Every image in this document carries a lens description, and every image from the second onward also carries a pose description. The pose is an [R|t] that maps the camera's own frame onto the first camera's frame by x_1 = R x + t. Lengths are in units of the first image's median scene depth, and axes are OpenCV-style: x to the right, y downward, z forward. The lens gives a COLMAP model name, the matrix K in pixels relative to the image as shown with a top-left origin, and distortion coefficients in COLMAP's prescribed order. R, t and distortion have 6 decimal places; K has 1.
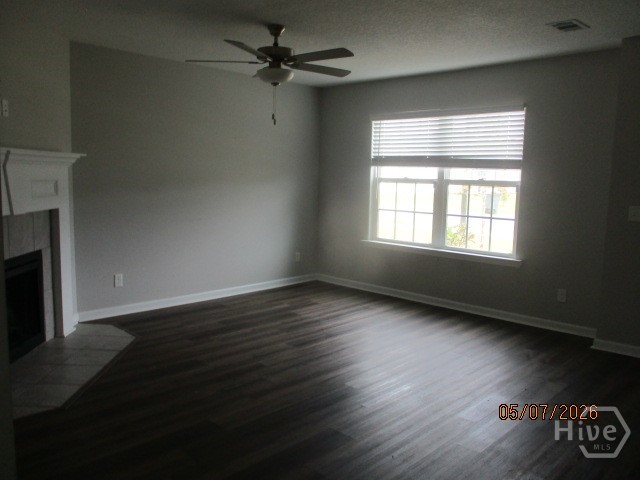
lens RADIAL K [[519.2, 0, 320.0], [0, 519.2, 240.0], [0, 0, 1]] dist [-0.069939, -0.001422]
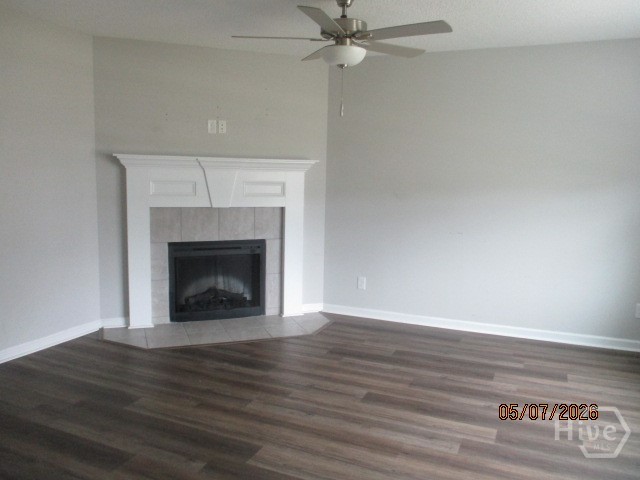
lens RADIAL K [[519.2, 0, 320.0], [0, 519.2, 240.0], [0, 0, 1]] dist [-0.069939, -0.001422]
pose [[0.354353, 0.102781, -0.929446, 0.609400], [-0.127199, 0.990001, 0.060983, -0.066997], [0.926420, 0.096615, 0.363883, 0.621169]]
